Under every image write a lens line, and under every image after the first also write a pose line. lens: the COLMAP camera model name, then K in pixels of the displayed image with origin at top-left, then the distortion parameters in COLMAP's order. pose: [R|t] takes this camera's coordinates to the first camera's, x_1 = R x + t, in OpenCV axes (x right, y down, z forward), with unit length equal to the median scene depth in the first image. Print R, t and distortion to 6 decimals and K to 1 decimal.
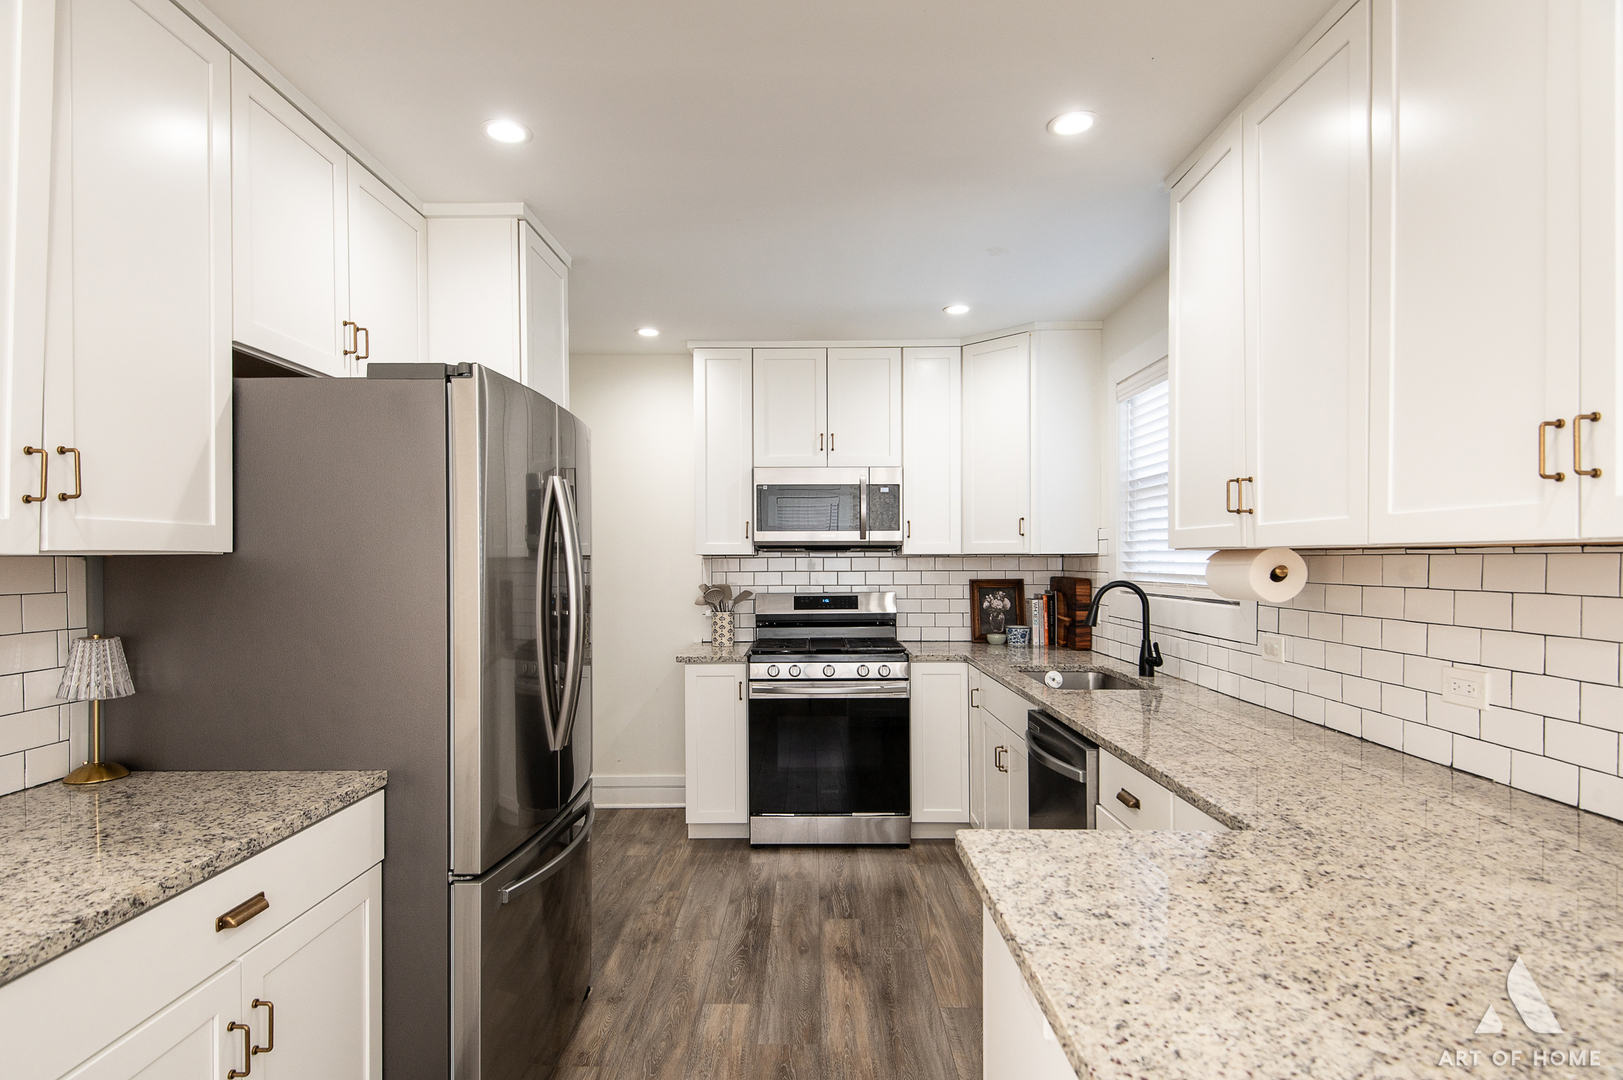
lens RADIAL K [[845.2, 0, 811.9], [0, 845.2, 553.2], [0, 0, 1]] dist [0.002424, 0.000296]
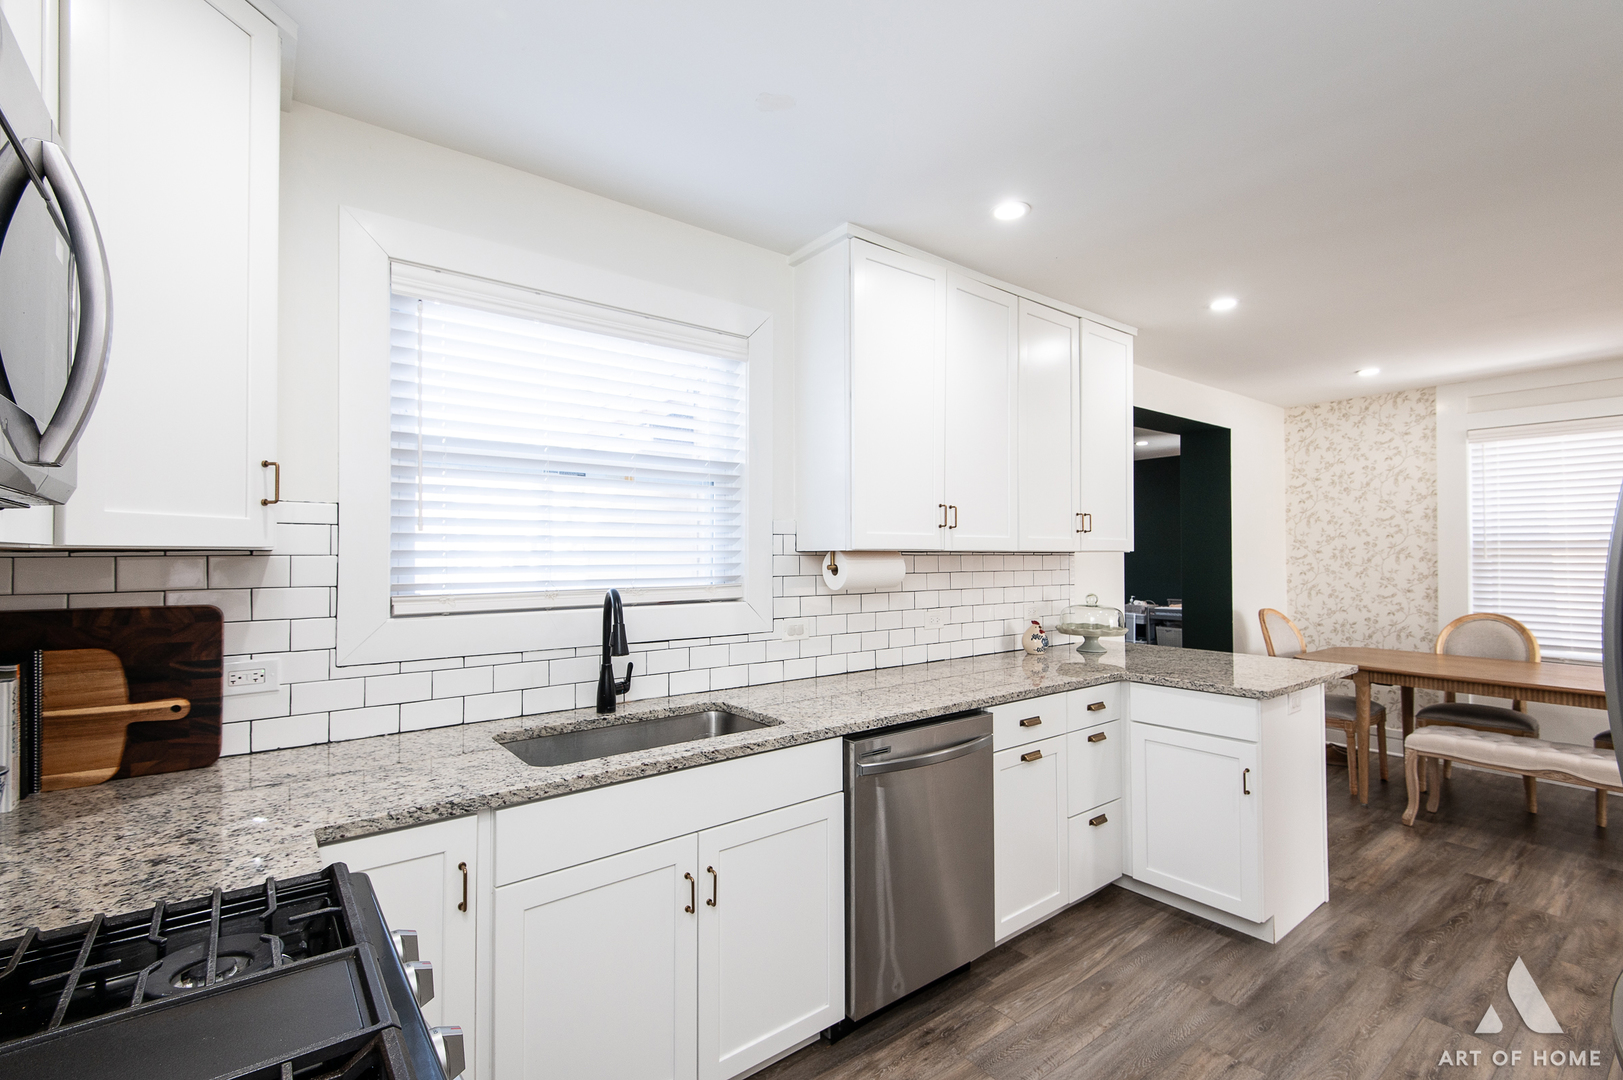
lens RADIAL K [[737.1, 0, 823.1], [0, 737.1, 540.4], [0, 0, 1]] dist [0.014897, -0.005003]
pose [[-0.628628, 0.015743, 0.777547, -0.515046], [-0.005926, 0.999669, -0.025031, 0.011838], [-0.777684, -0.020343, -0.628327, 2.588795]]
